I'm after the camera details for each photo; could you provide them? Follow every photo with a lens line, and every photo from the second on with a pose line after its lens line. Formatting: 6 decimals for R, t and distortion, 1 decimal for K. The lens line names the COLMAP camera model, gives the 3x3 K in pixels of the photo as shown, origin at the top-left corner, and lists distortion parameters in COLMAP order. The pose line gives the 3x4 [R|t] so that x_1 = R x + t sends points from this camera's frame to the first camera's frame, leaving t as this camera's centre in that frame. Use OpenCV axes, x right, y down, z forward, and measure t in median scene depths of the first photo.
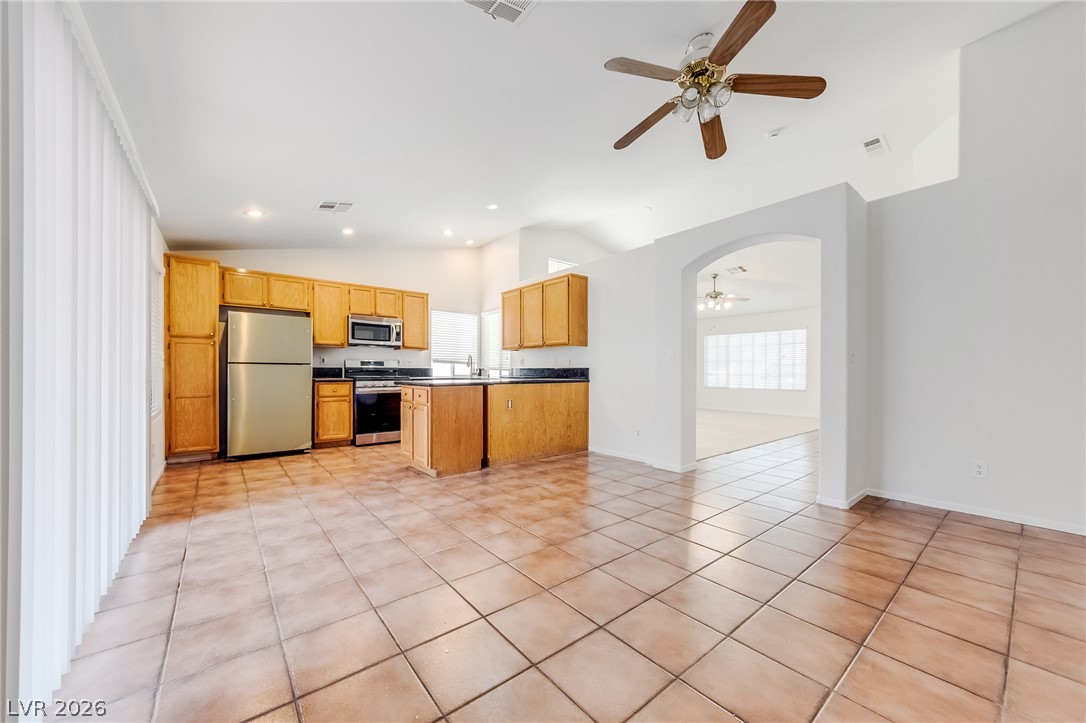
lens RADIAL K [[397.0, 0, 531.3], [0, 397.0, 374.6], [0, 0, 1]] dist [0.001851, -0.000609]
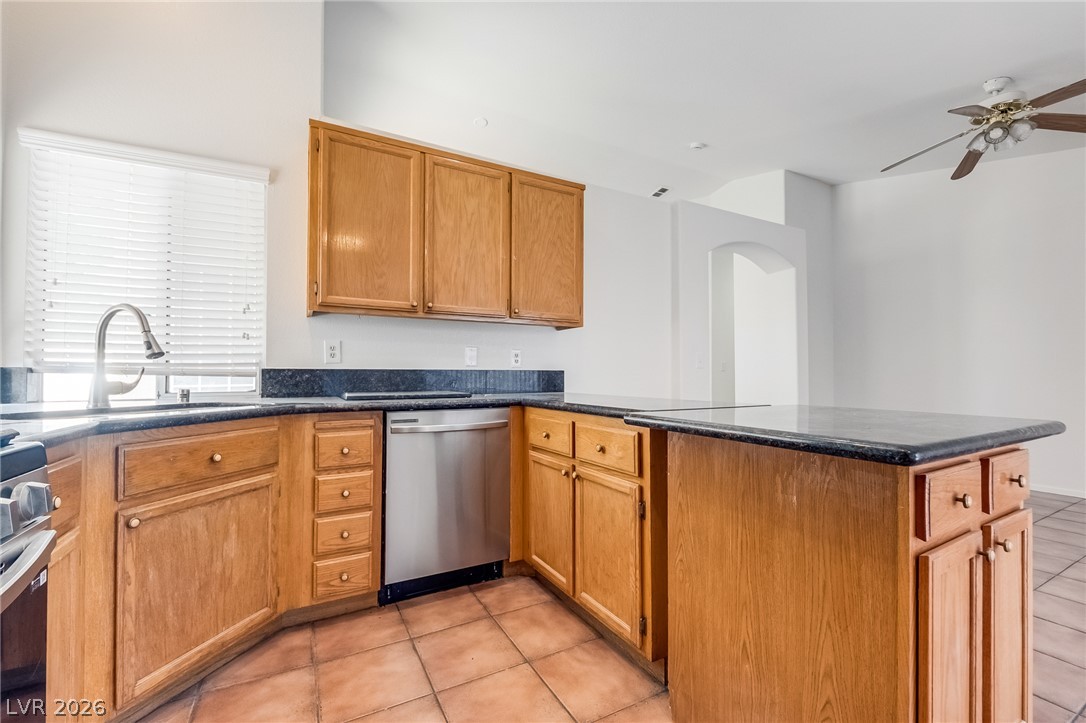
lens RADIAL K [[443.1, 0, 531.4], [0, 443.1, 366.6], [0, 0, 1]] dist [0.000093, -0.004439]
pose [[0.177180, 0.018678, 0.984001, -0.467806], [0.009330, 0.999743, -0.020657, -0.011130], [-0.984134, 0.012840, 0.176961, 0.965045]]
